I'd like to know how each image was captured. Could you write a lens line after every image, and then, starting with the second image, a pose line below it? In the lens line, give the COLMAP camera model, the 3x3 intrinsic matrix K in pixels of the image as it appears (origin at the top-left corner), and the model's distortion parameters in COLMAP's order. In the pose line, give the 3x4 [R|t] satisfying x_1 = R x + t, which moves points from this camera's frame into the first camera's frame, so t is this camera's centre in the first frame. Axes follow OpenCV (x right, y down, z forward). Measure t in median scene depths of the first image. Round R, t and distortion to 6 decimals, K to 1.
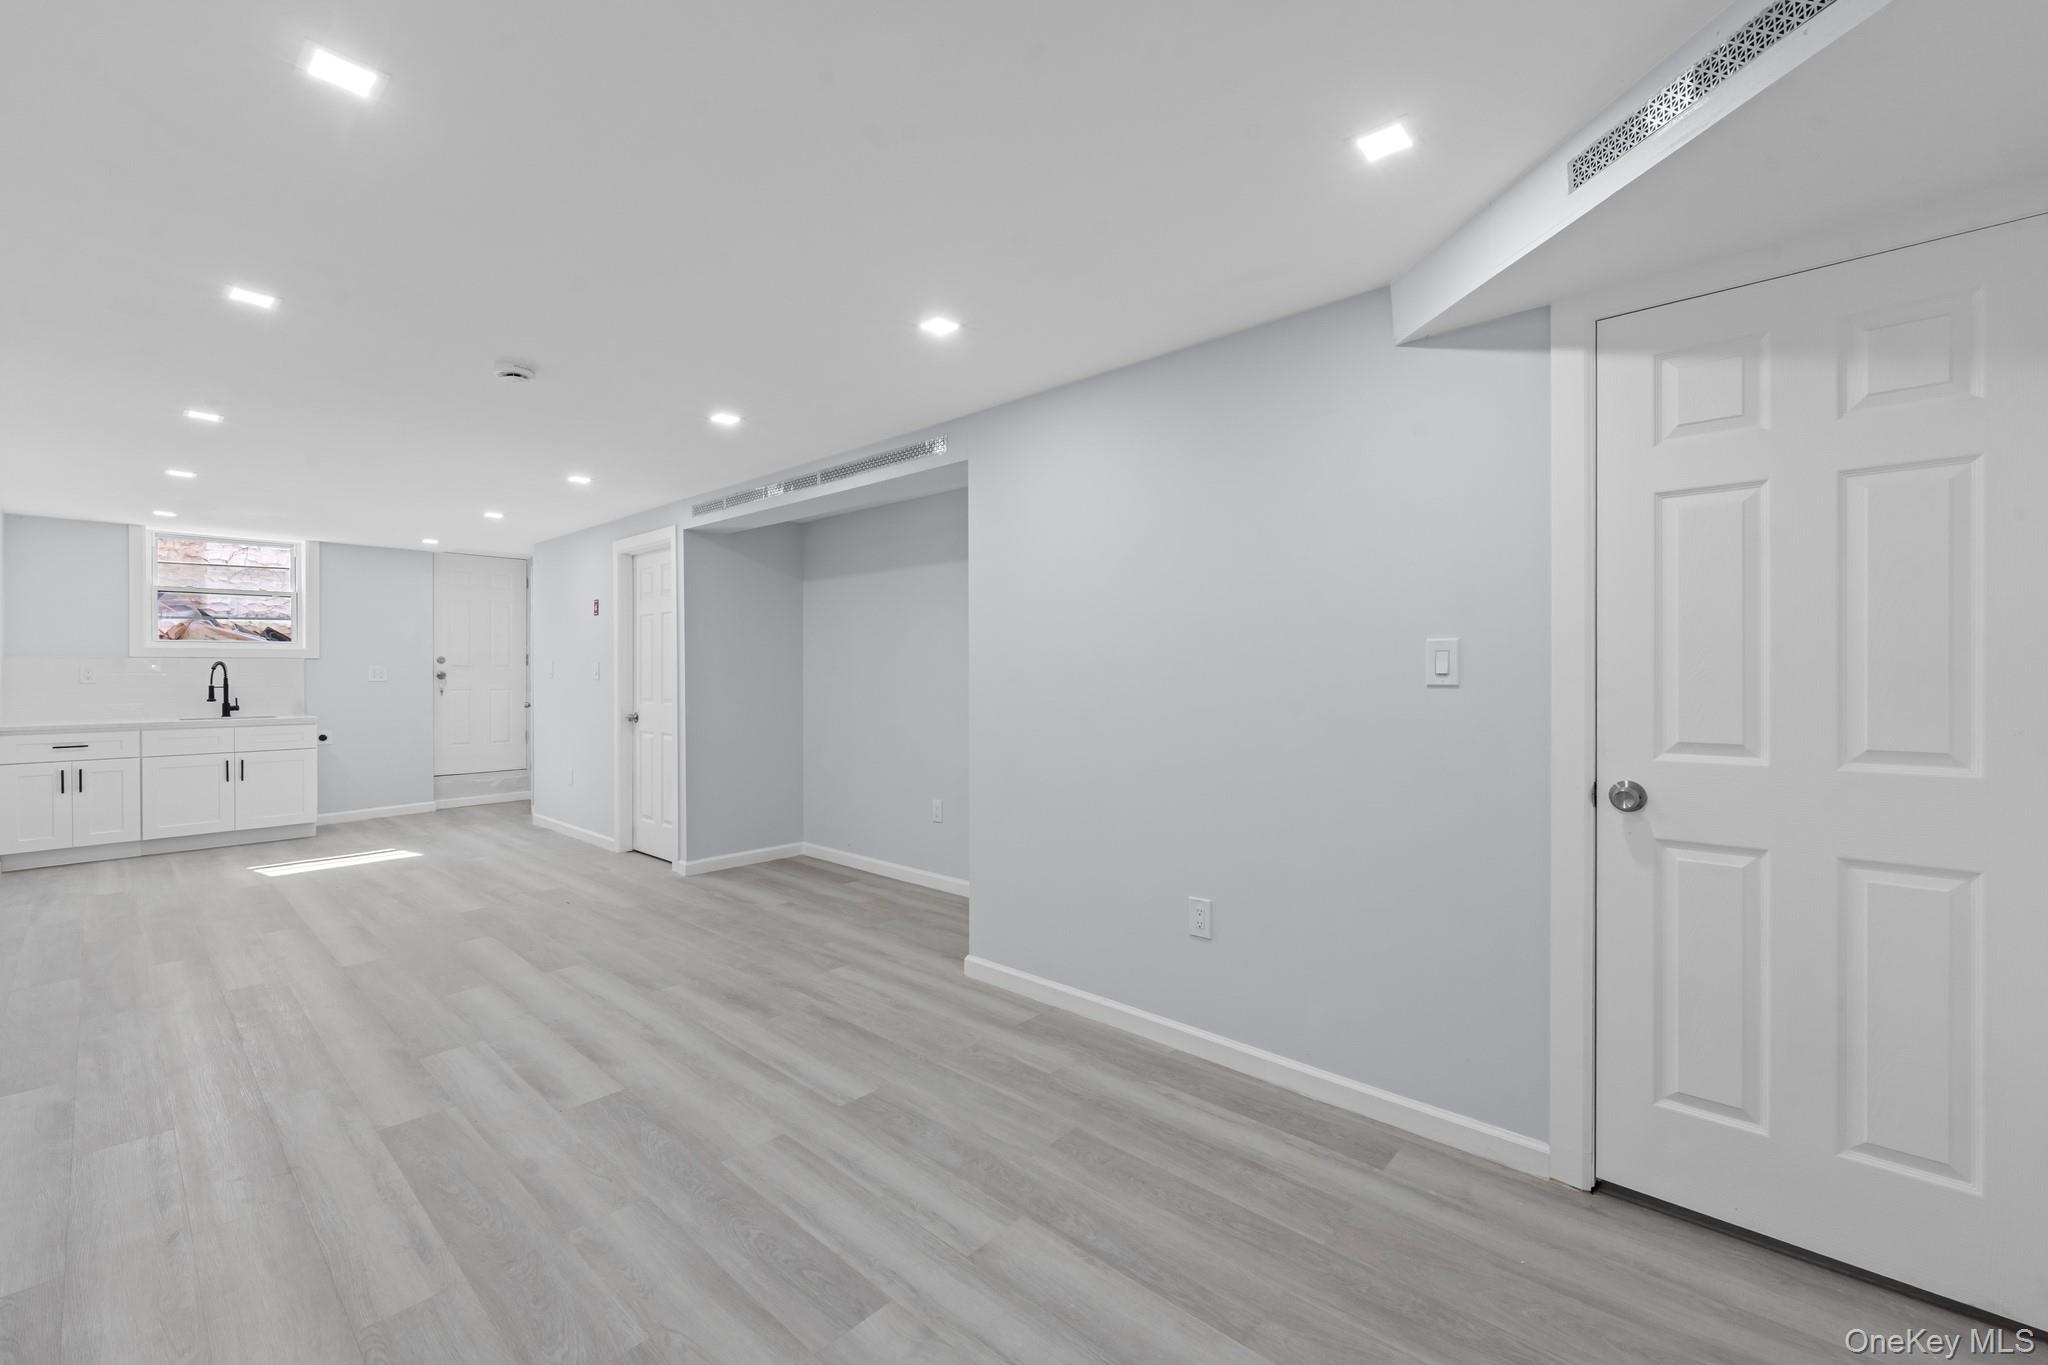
lens RADIAL K [[832.0, 0, 1019.5], [0, 832.0, 674.6], [0, 0, 1]] dist [-0.000480, -0.000447]
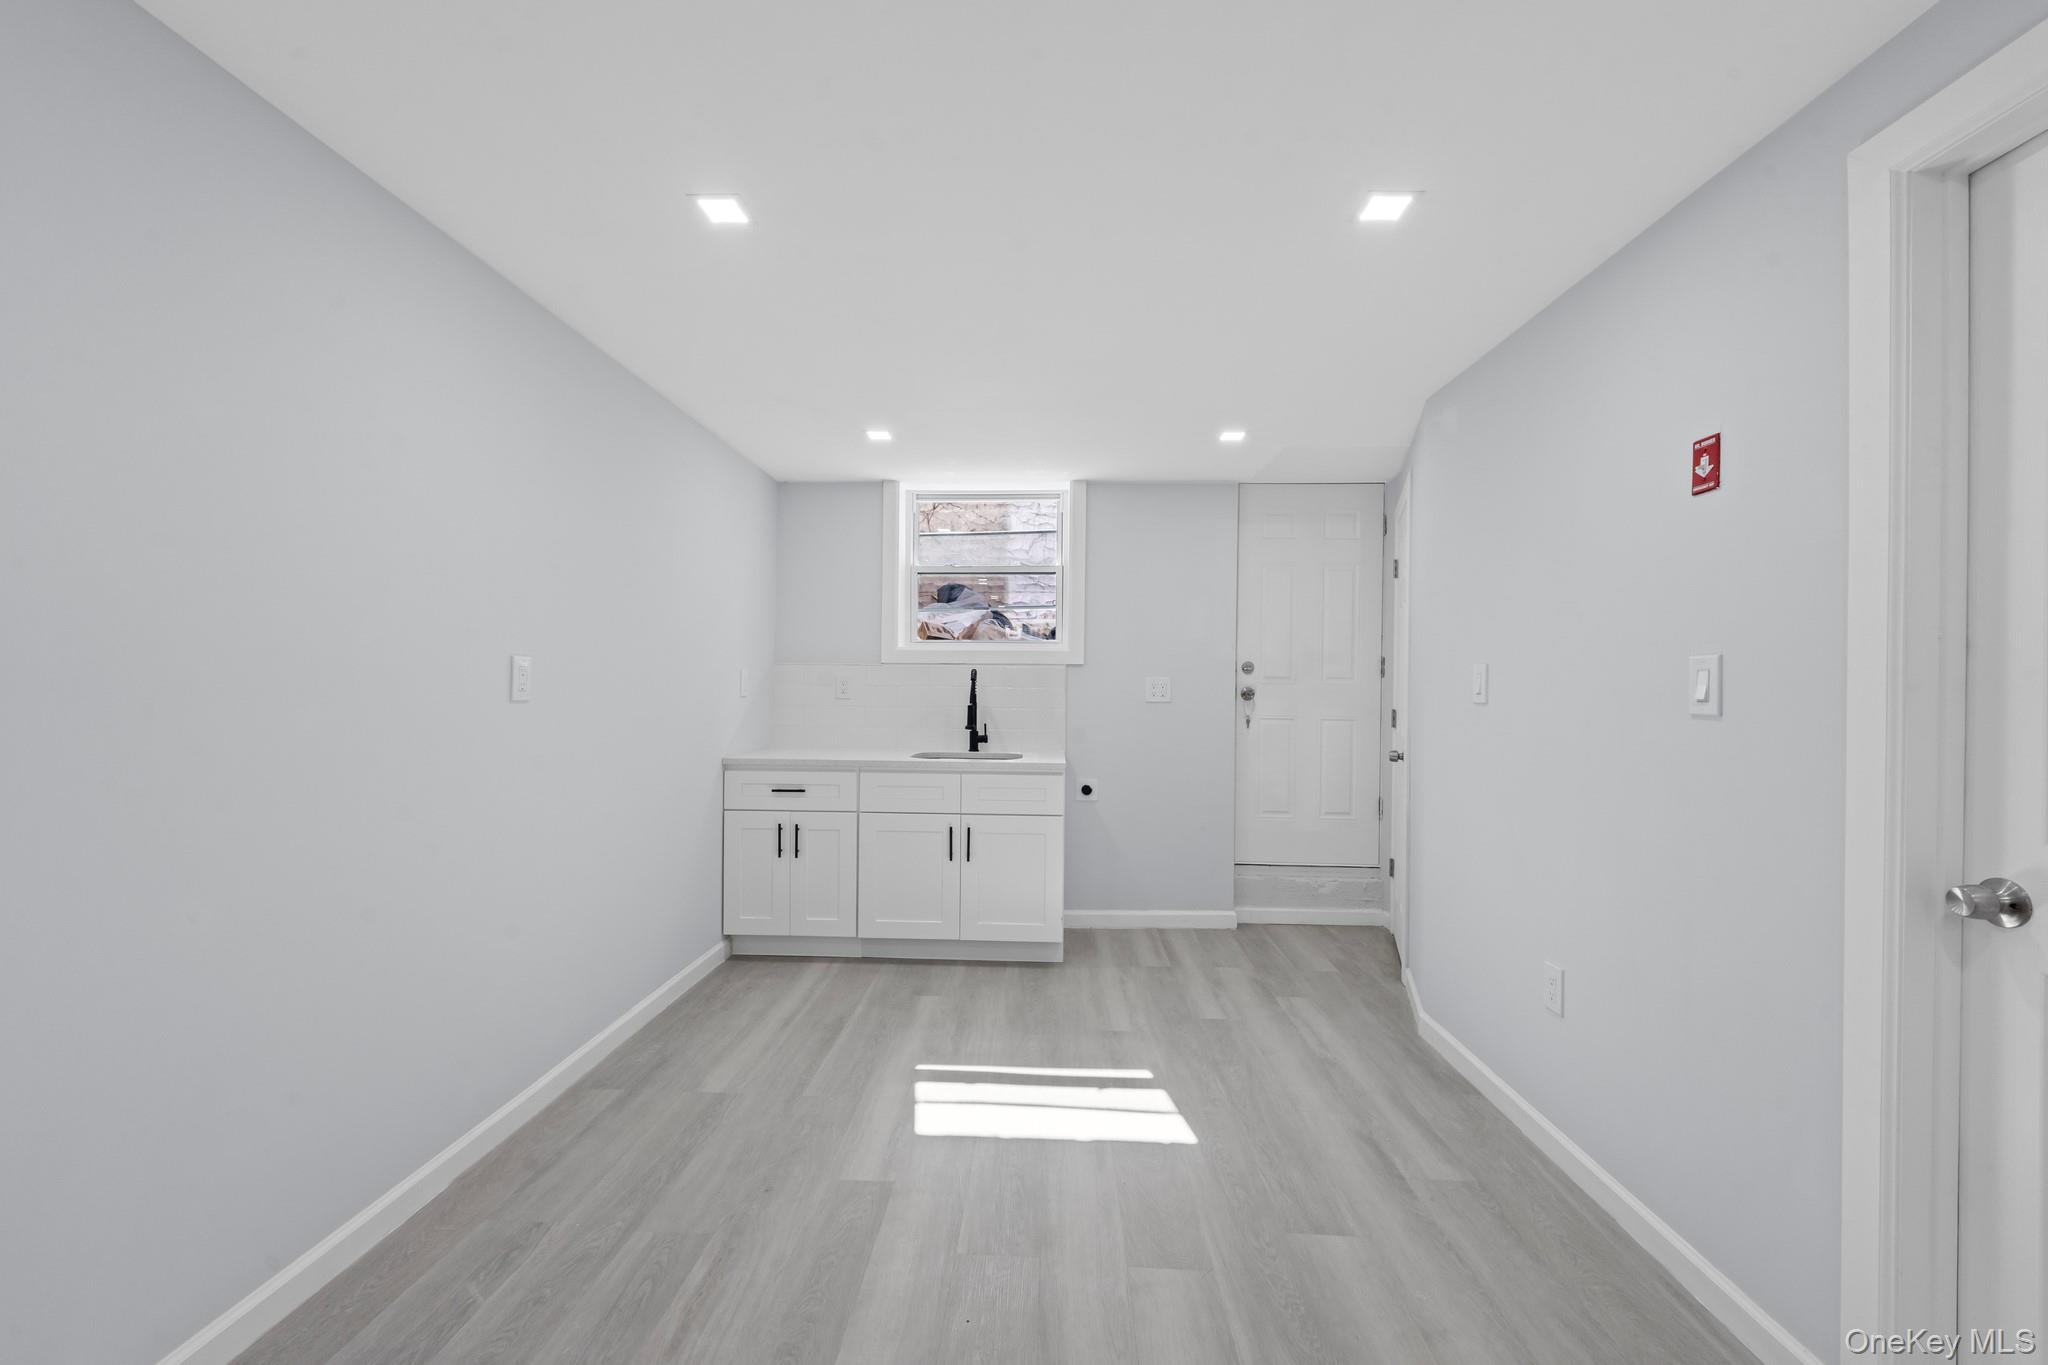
lens RADIAL K [[819.5, 0, 1018.5], [0, 819.5, 682.8], [0, 0, 1]] dist [-0.000286, -0.000698]
pose [[0.629756, 0.004408, -0.776781, -0.958681], [-0.013059, 0.999903, -0.004913, -0.004853], [0.776683, 0.013238, 0.629752, 1.405327]]
